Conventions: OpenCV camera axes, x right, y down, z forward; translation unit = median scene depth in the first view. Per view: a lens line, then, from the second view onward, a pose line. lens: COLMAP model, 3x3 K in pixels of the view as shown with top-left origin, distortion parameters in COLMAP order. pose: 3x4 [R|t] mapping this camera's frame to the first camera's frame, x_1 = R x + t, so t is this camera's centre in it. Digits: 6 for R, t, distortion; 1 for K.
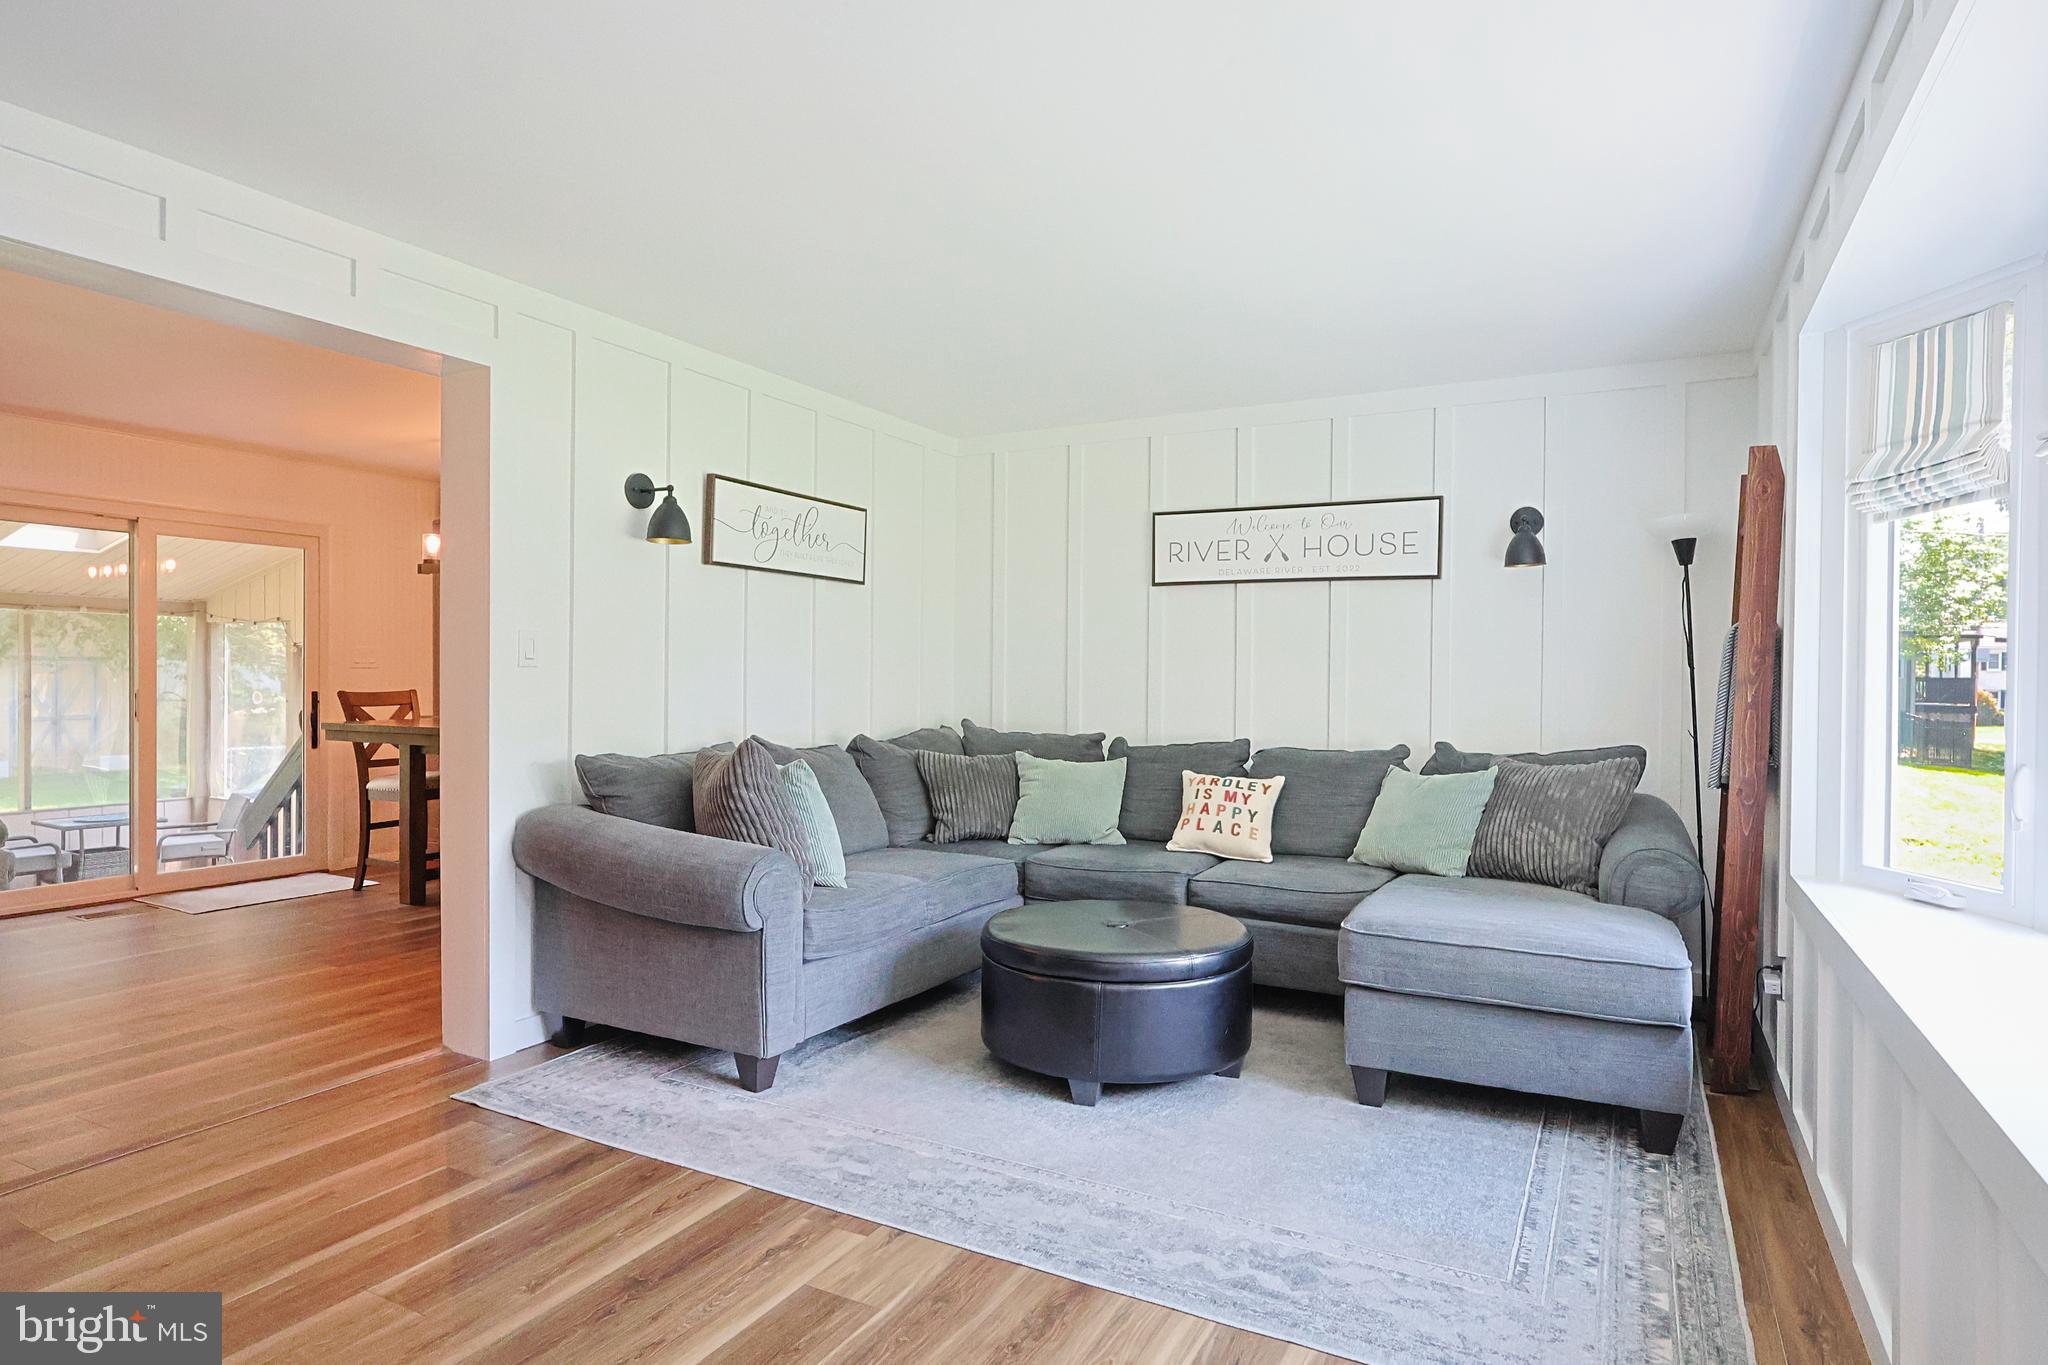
lens RADIAL K [[1103.1, 0, 1018.0], [0, 1103.1, 694.4], [0, 0, 1]] dist [0.003635, -0.001212]
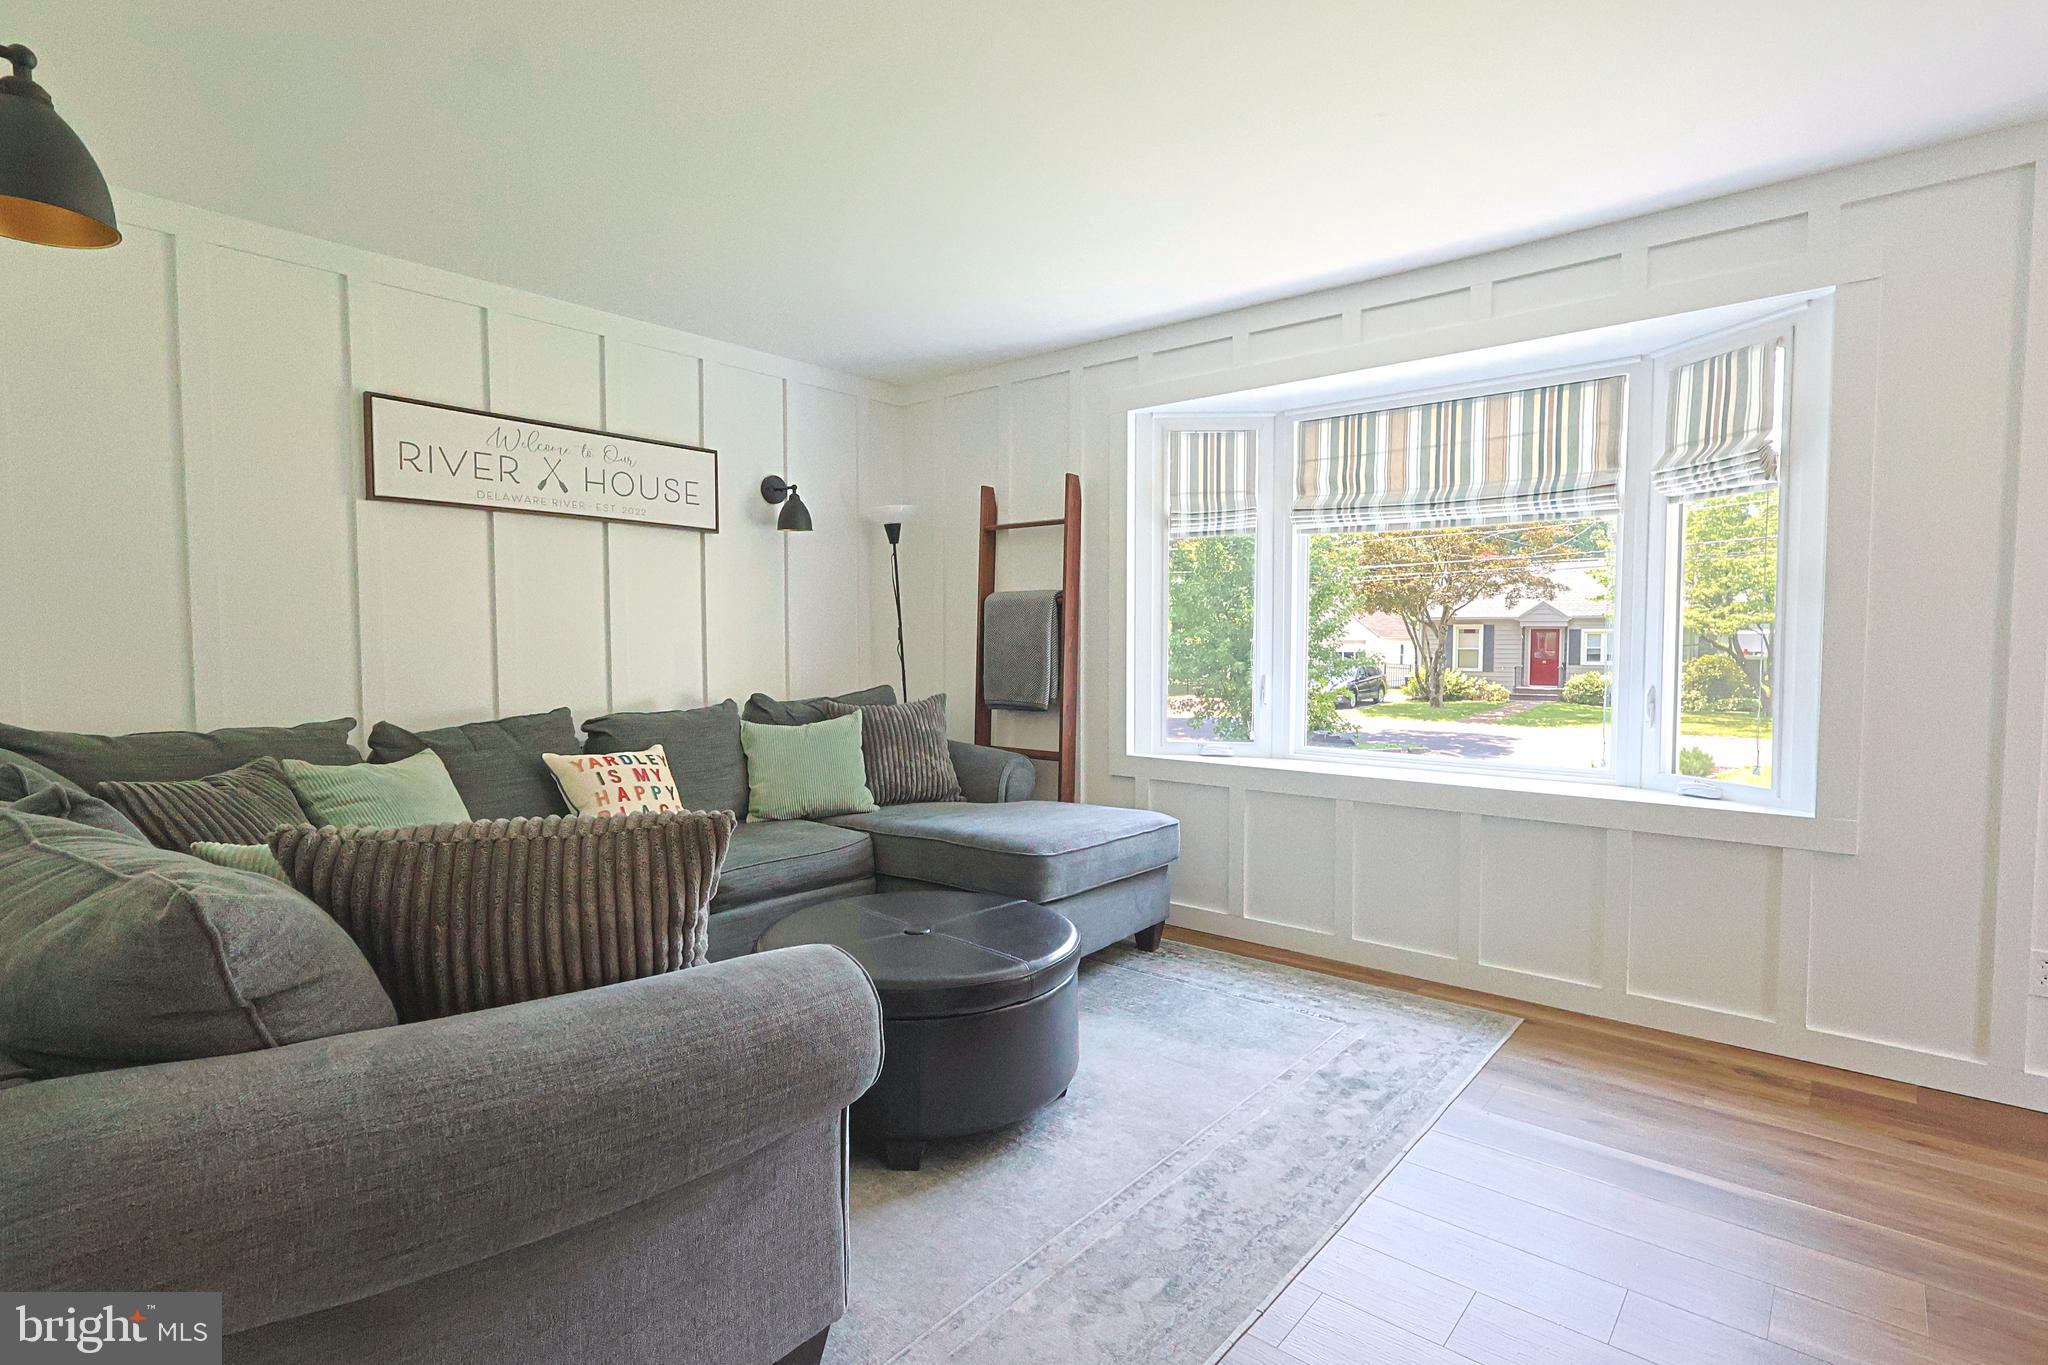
lens RADIAL K [[1003.7, 0, 1008.8], [0, 1003.7, 690.8], [0, 0, 1]] dist [-0.003074, 0.002169]
pose [[0.215333, -0.061385, 0.974609, -0.504071], [0.016324, 0.998109, 0.059258, -0.012036], [-0.976404, 0.003149, 0.215928, 0.588608]]
